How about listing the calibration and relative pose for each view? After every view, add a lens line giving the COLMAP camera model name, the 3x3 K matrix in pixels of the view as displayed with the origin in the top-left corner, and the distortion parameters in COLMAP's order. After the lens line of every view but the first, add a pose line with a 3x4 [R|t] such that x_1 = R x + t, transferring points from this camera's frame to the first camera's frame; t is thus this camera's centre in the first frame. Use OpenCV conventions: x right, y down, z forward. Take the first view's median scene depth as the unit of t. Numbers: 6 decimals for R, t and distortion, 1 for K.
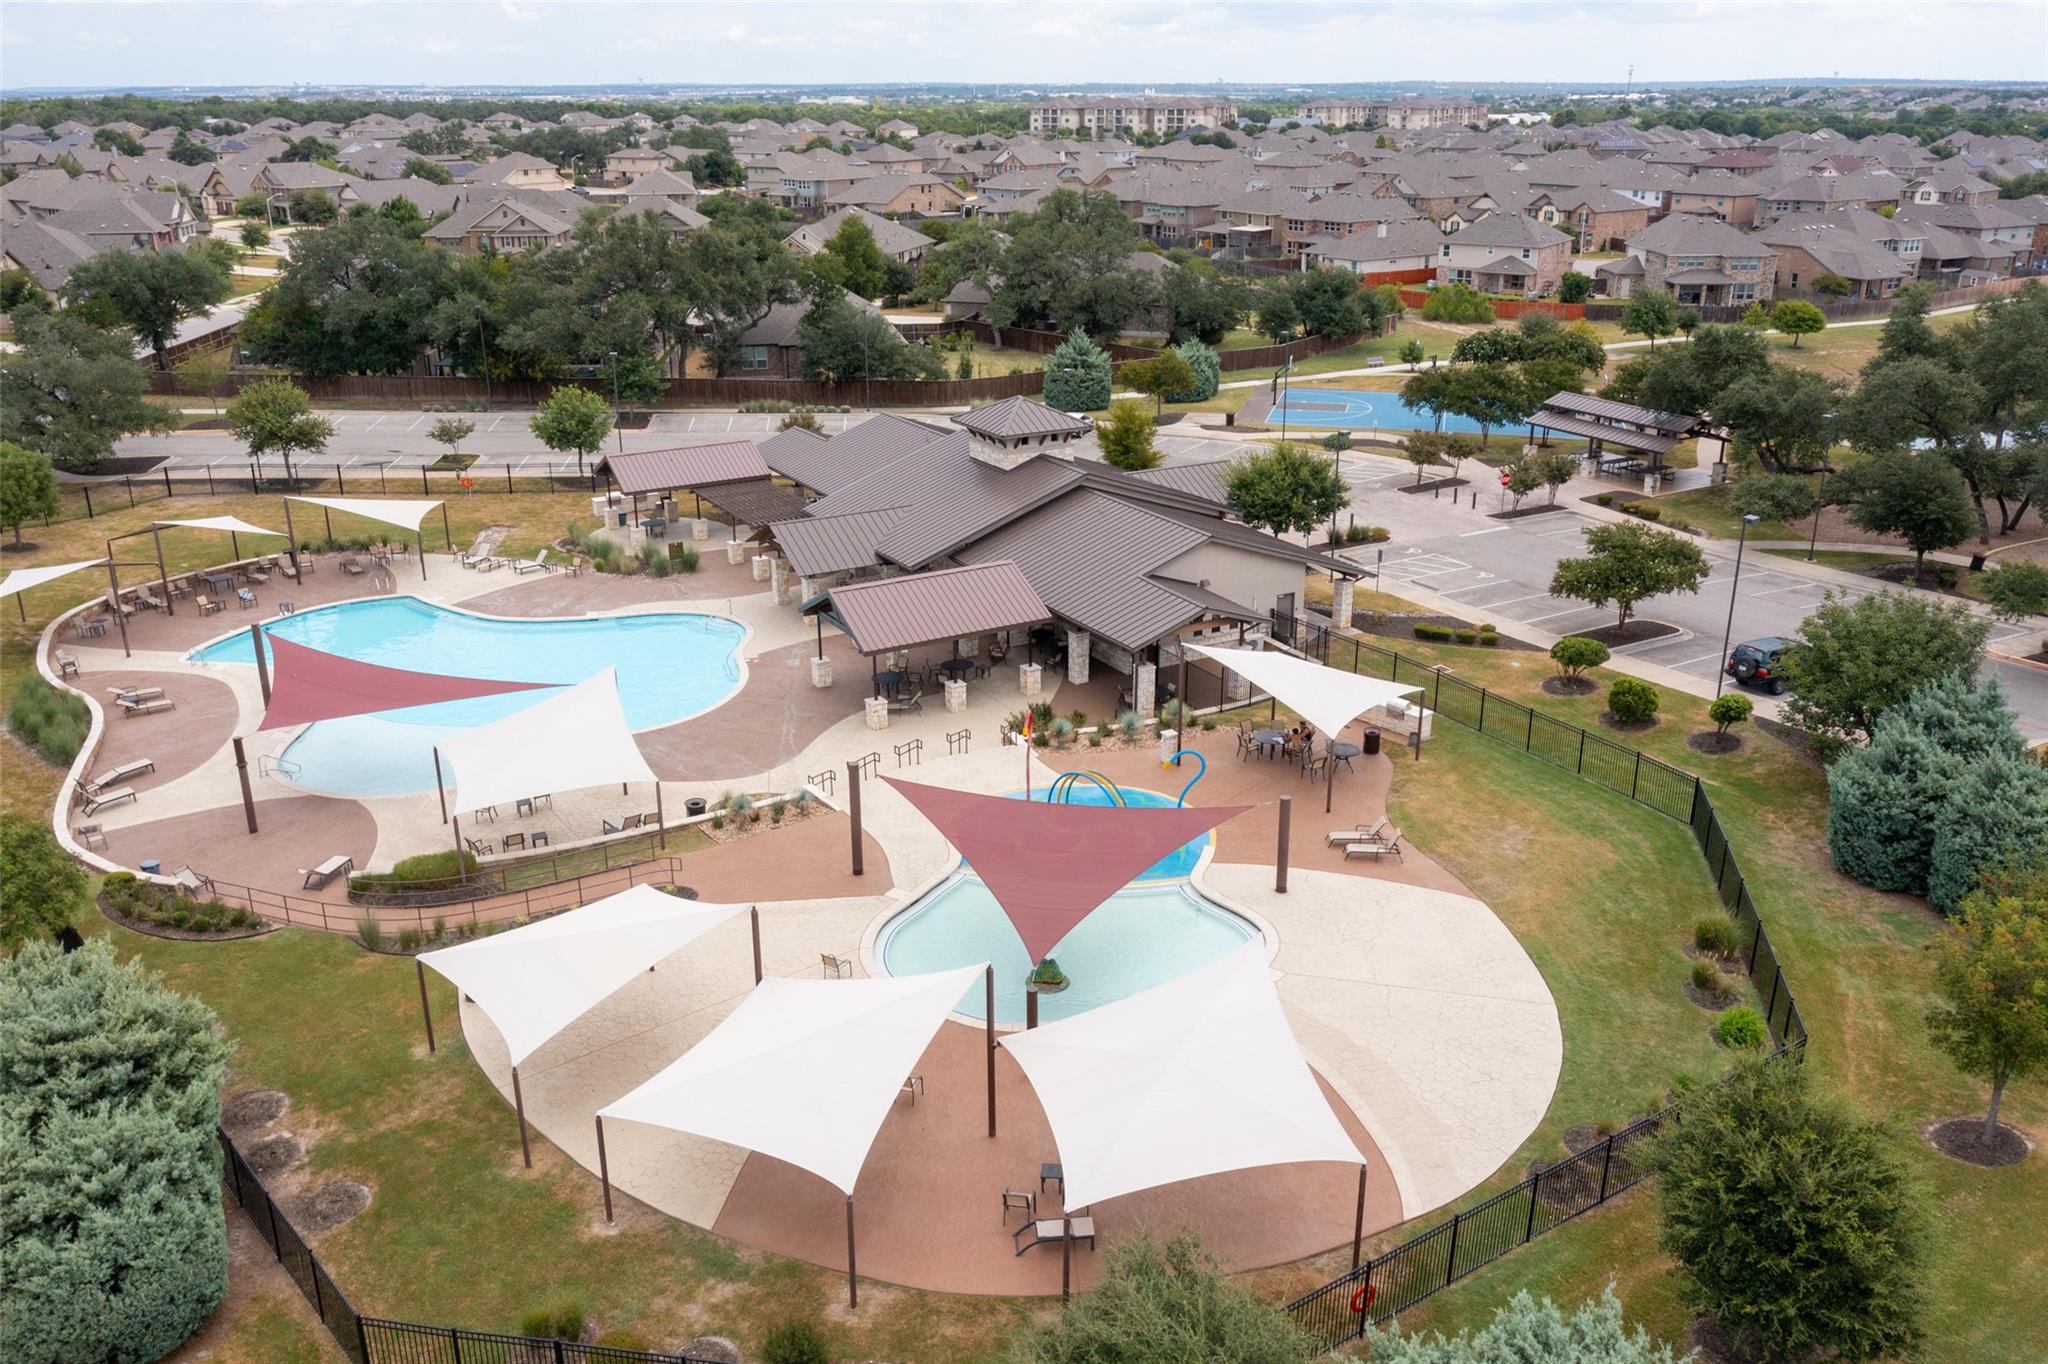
lens RADIAL K [[1646.7, 0, 1012.3], [0, 1646.7, 687.0], [0, 0, 1]] dist [-0.016580, 0.004699]
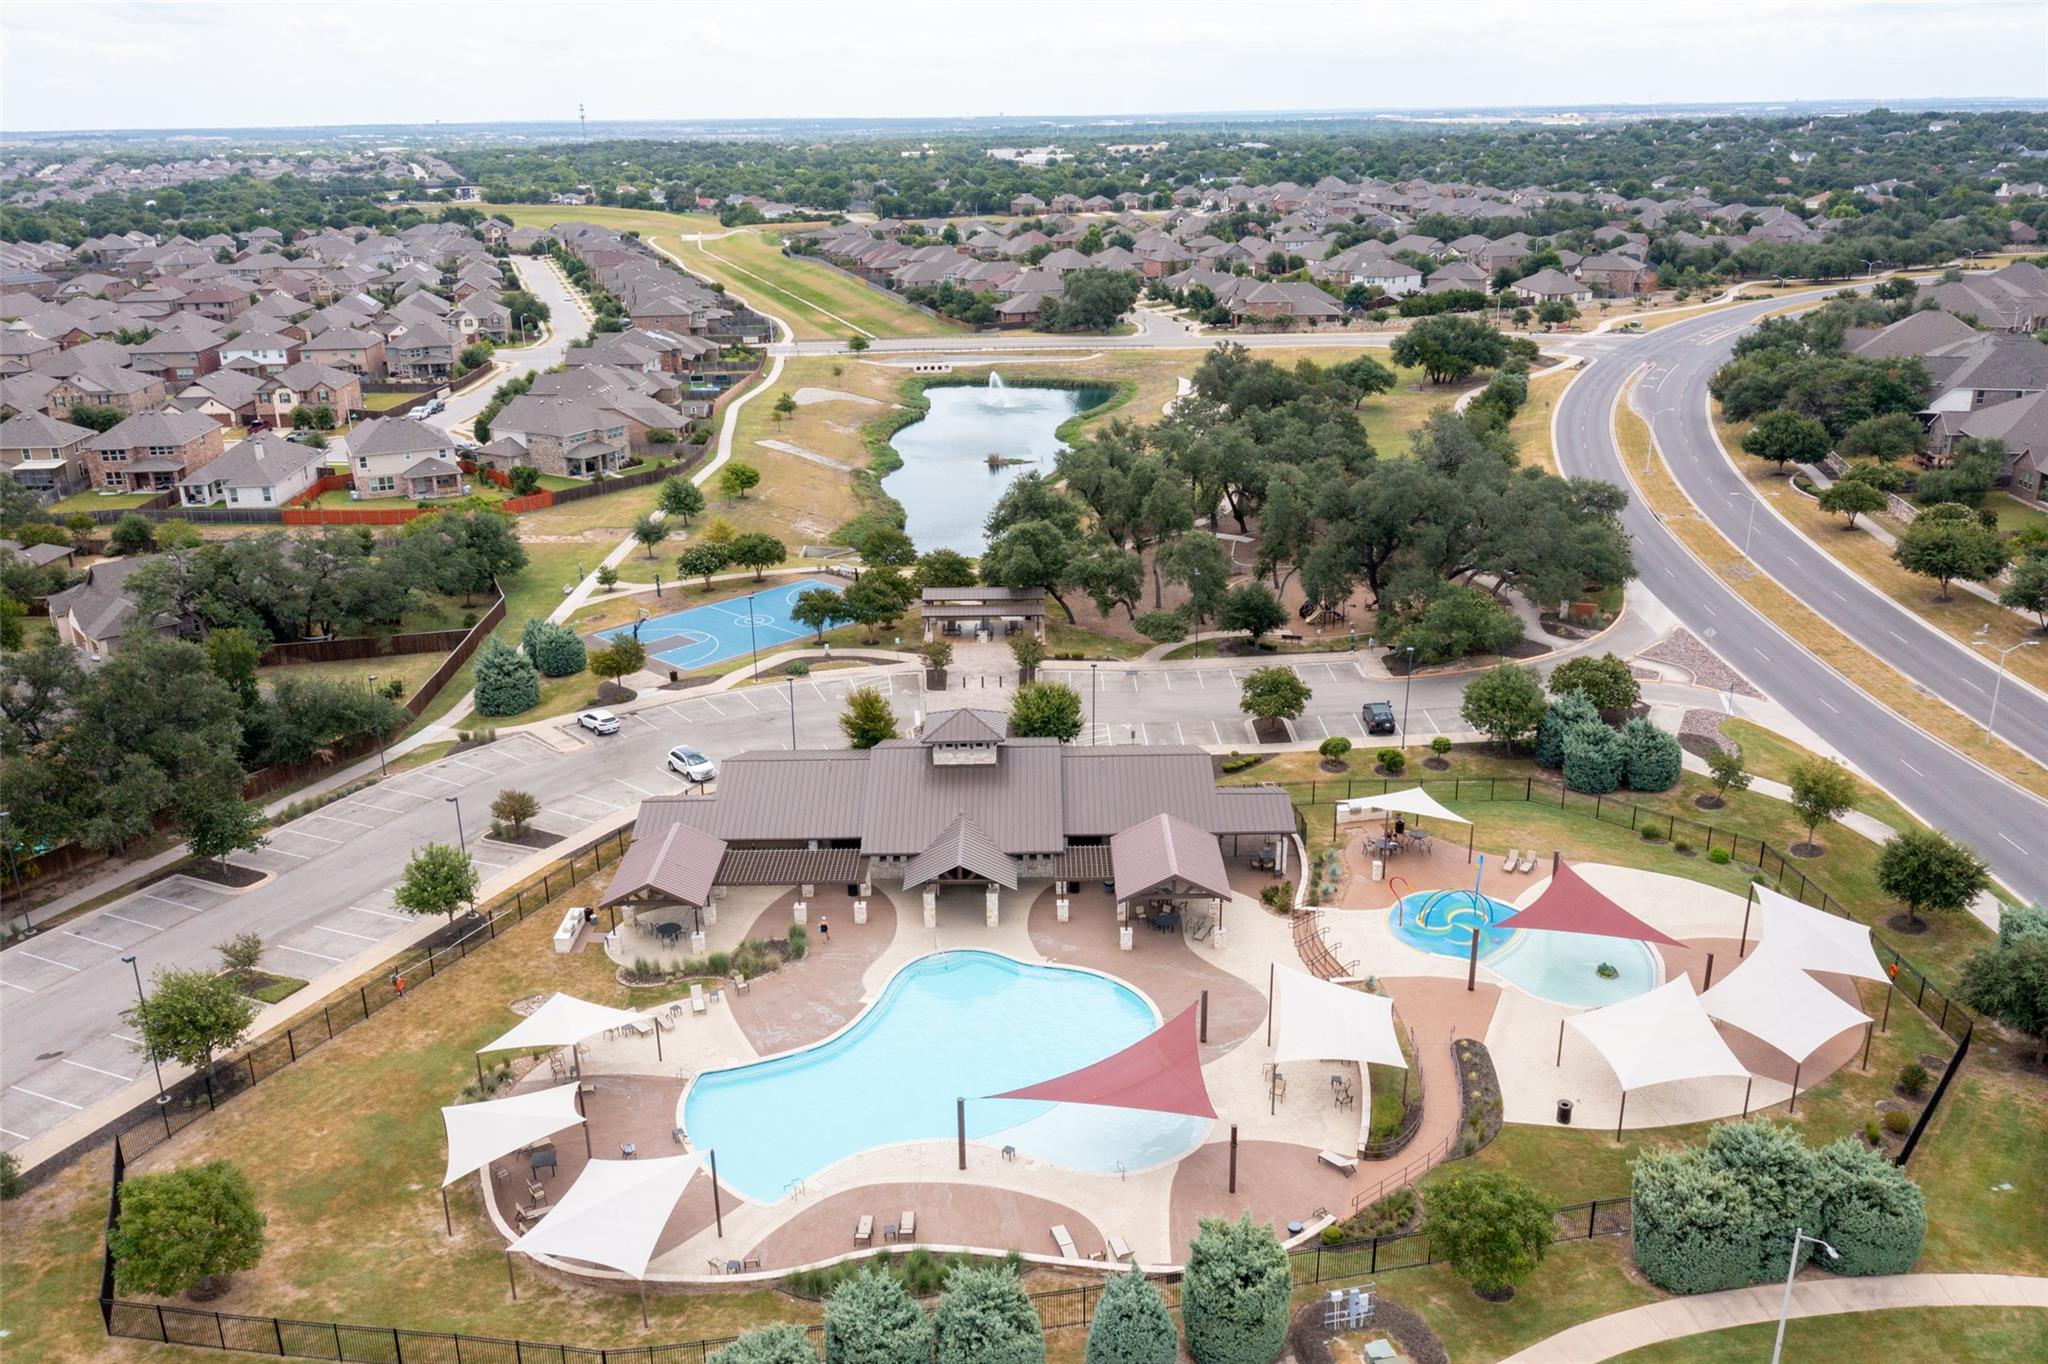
lens RADIAL K [[1646.7, 0, 1012.3], [0, 1646.7, 687.0], [0, 0, 1]] dist [-0.016580, 0.004699]
pose [[0.487979, -0.294123, 0.821808, -0.465634], [0.309722, 0.938597, 0.152012, -0.168958], [-0.816057, 0.180353, 0.549112, 0.108215]]
